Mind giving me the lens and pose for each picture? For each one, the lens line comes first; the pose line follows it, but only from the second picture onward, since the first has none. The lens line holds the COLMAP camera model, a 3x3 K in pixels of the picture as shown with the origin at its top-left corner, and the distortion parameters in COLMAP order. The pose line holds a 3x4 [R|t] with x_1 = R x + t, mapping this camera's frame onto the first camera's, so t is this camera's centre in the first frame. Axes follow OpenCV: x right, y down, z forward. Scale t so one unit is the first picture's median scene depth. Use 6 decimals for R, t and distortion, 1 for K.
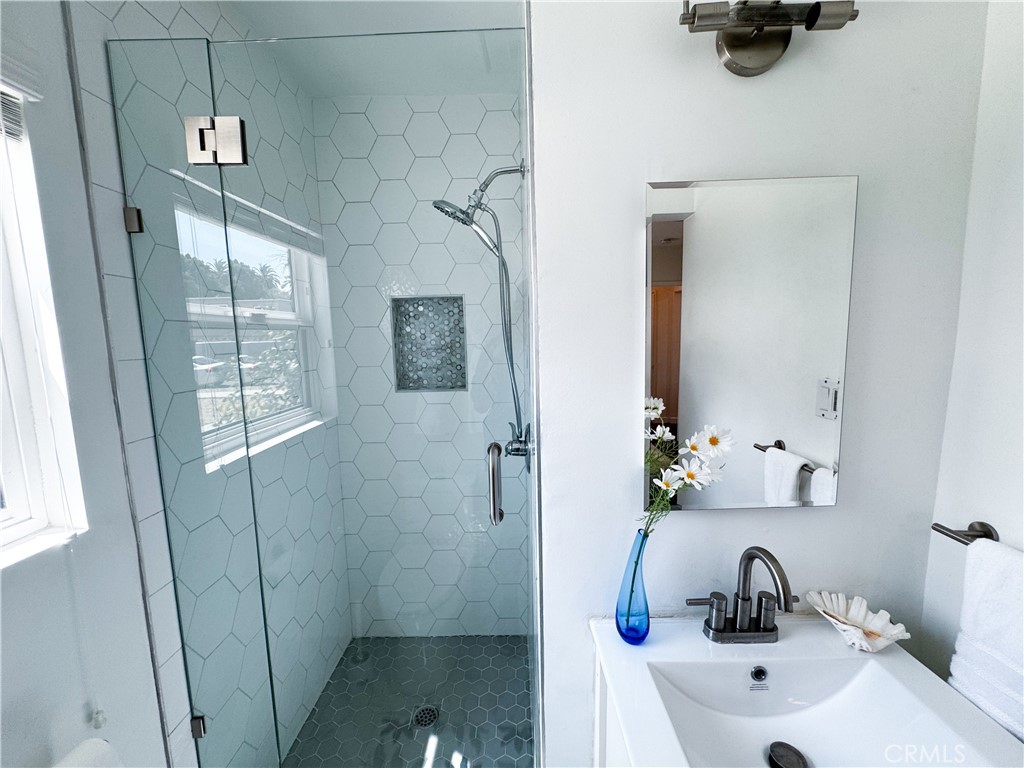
lens RADIAL K [[409.9, 0, 509.7], [0, 409.9, 384.0], [0, 0, 1]] dist [-0.004251, -0.000110]
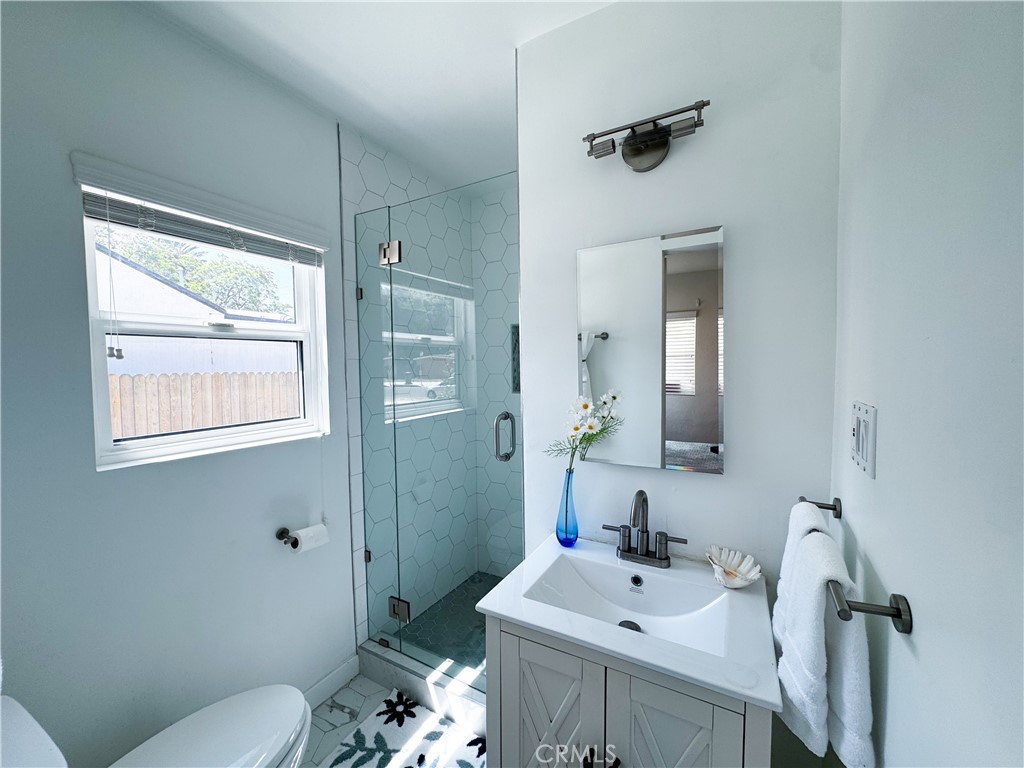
lens RADIAL K [[409.9, 0, 509.7], [0, 409.9, 384.0], [0, 0, 1]] dist [-0.004251, -0.000110]
pose [[0.874708, 0.033952, -0.483460, 0.811723], [-0.064069, 0.996889, -0.045909, 0.114997], [0.480397, 0.071132, 0.874162, -0.454102]]
